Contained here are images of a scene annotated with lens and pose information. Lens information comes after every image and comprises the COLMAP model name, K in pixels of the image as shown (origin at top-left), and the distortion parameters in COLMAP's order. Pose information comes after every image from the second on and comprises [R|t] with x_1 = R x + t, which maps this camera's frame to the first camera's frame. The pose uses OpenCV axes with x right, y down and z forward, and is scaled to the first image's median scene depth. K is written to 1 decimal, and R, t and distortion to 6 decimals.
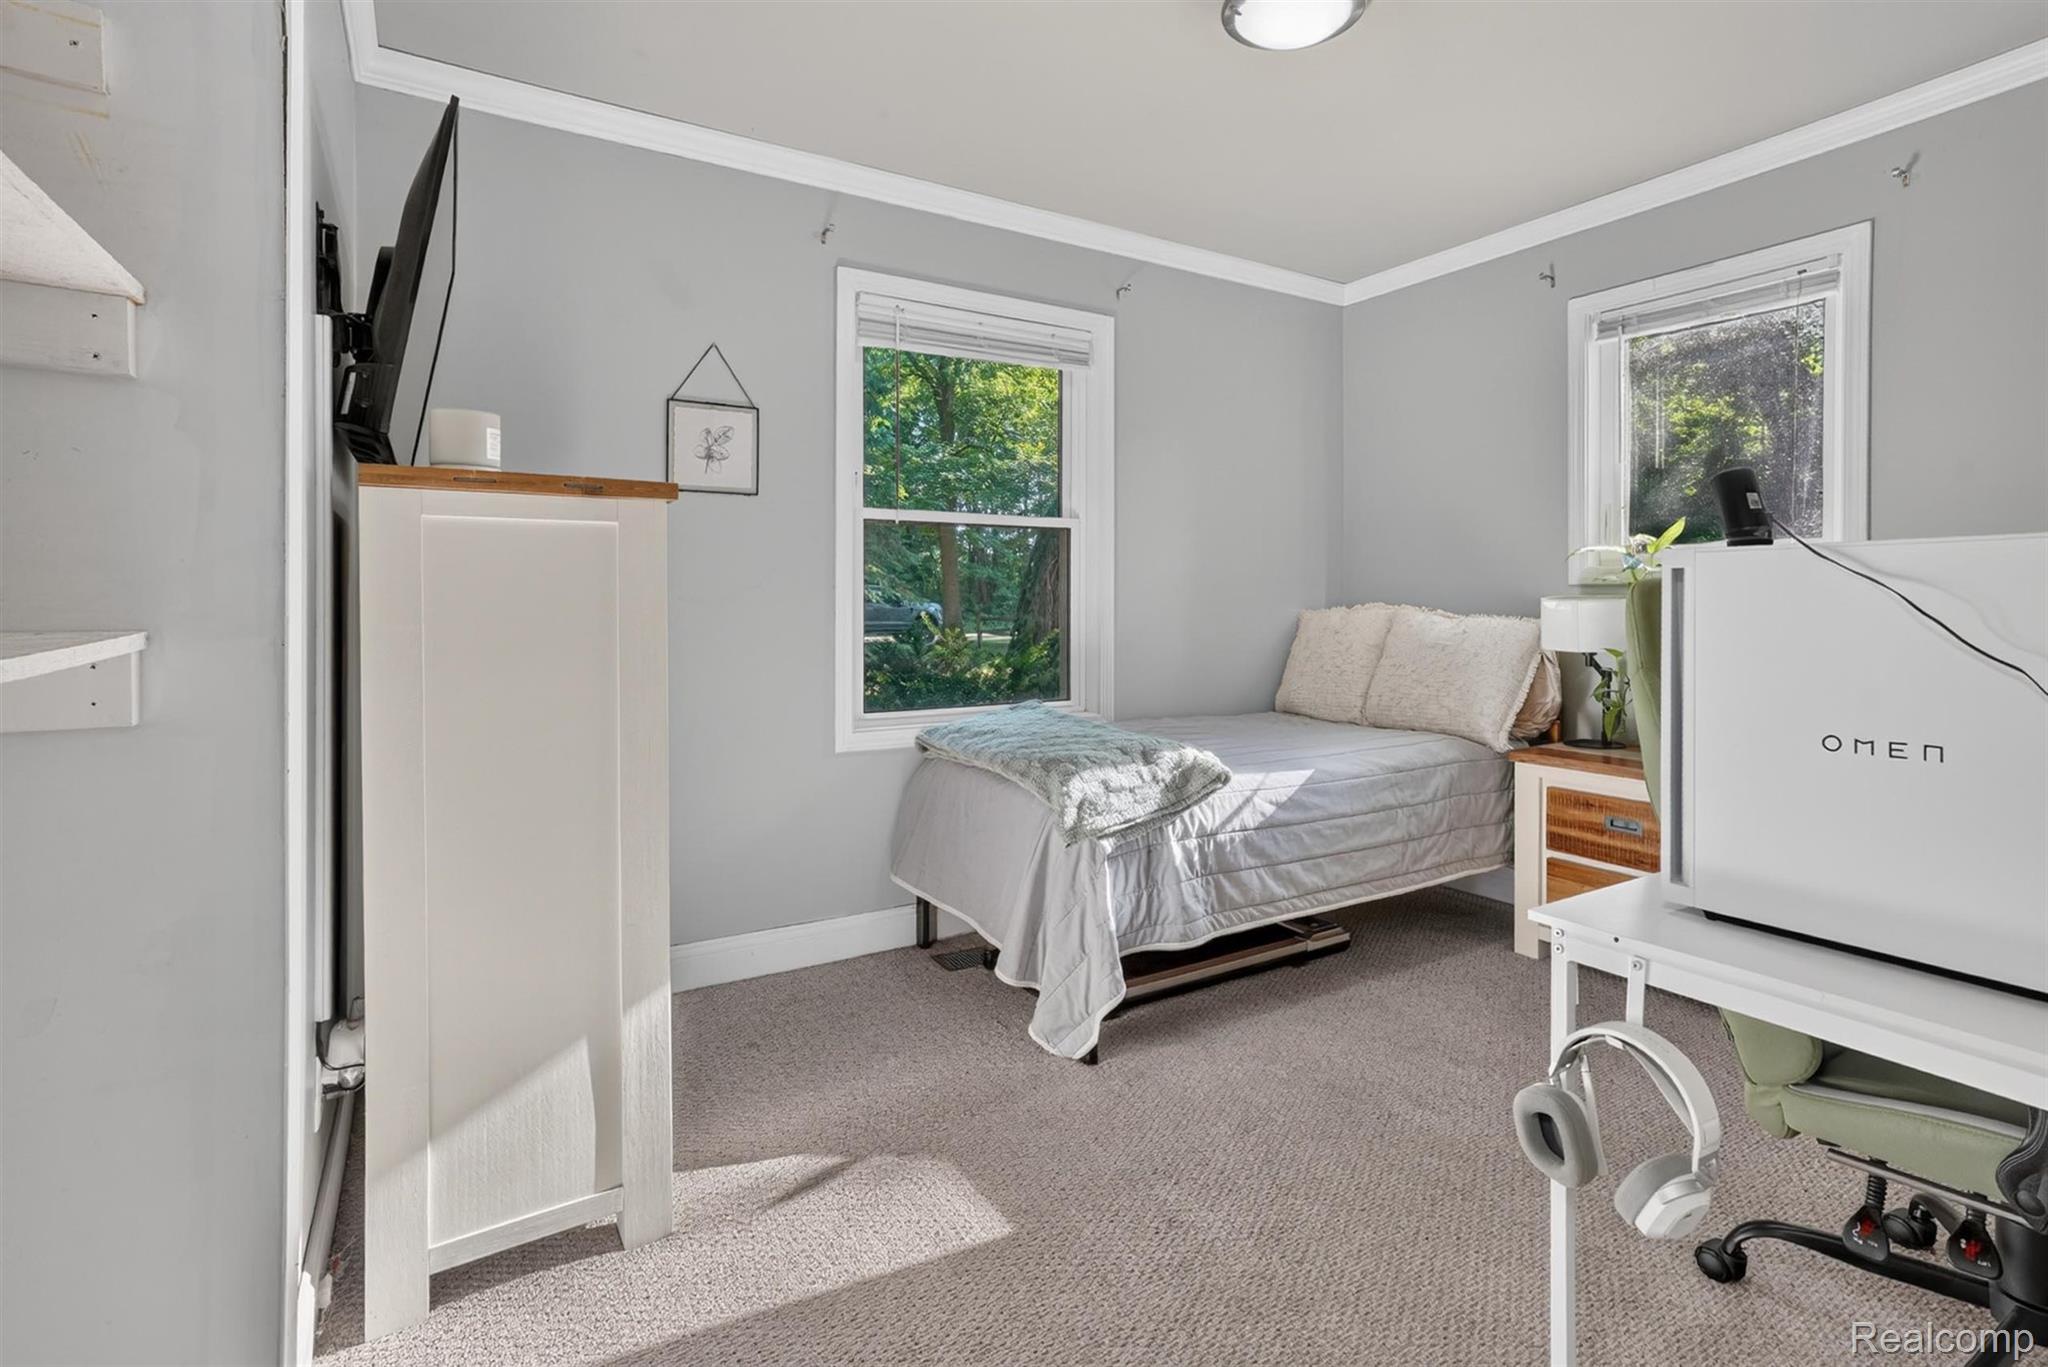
lens RADIAL K [[972.9, 0, 1021.1], [0, 972.9, 597.9], [0, 0, 1]] dist [-0.036397, -0.000031]
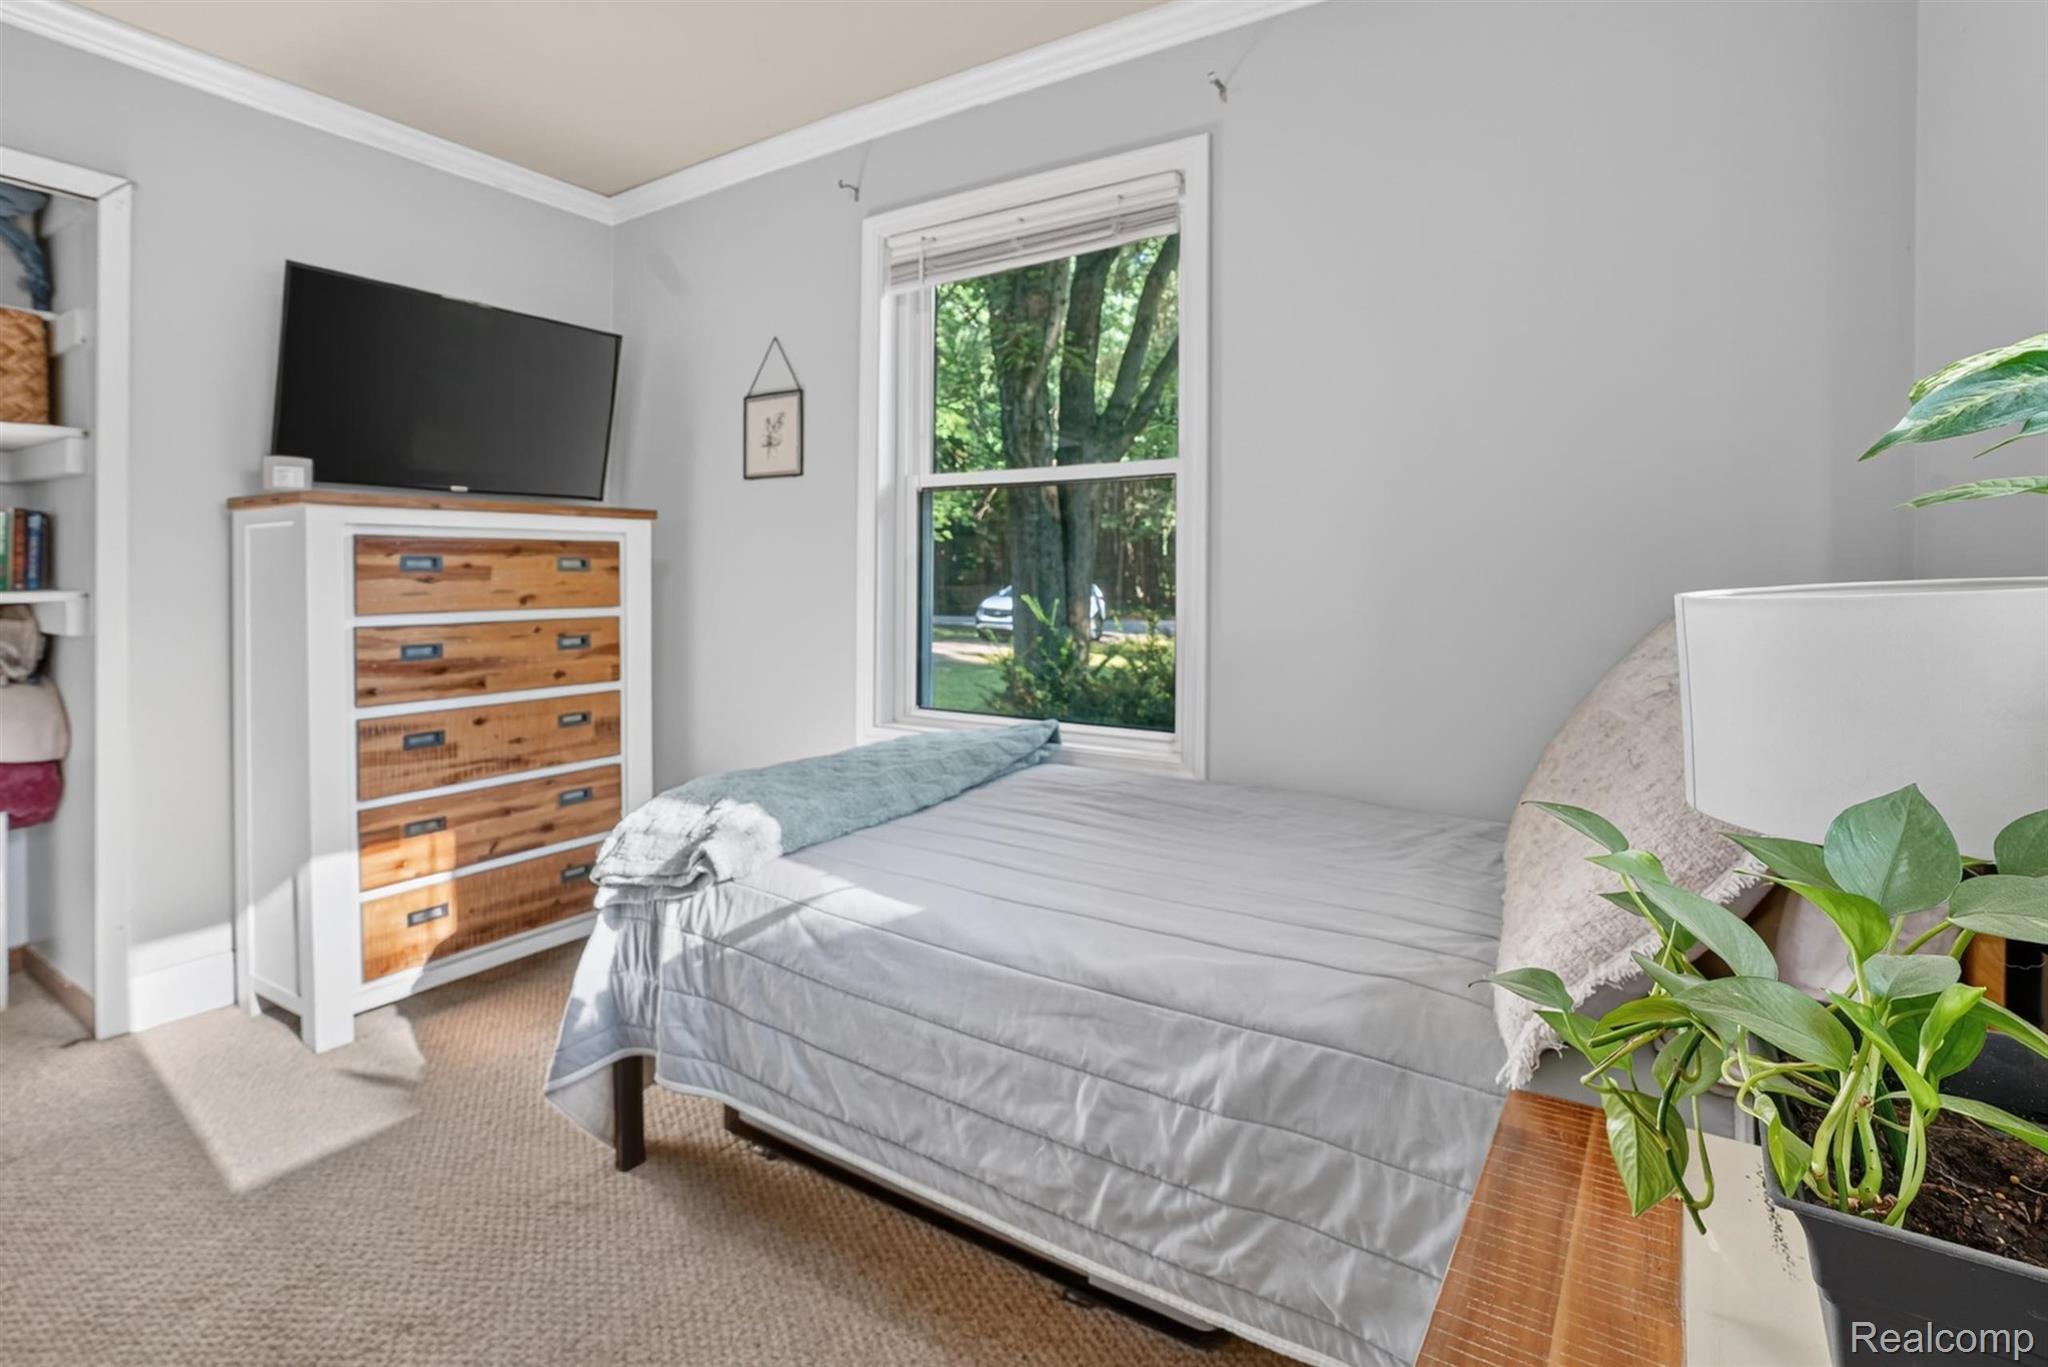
lens RADIAL K [[972.9, 0, 1021.1], [0, 972.9, 597.9], [0, 0, 1]] dist [-0.036397, -0.000031]
pose [[0.437851, 0.018367, -0.898860, 0.743657], [-0.003928, 0.999821, 0.018516, 0.000663], [0.899039, -0.004577, 0.437845, 0.775544]]
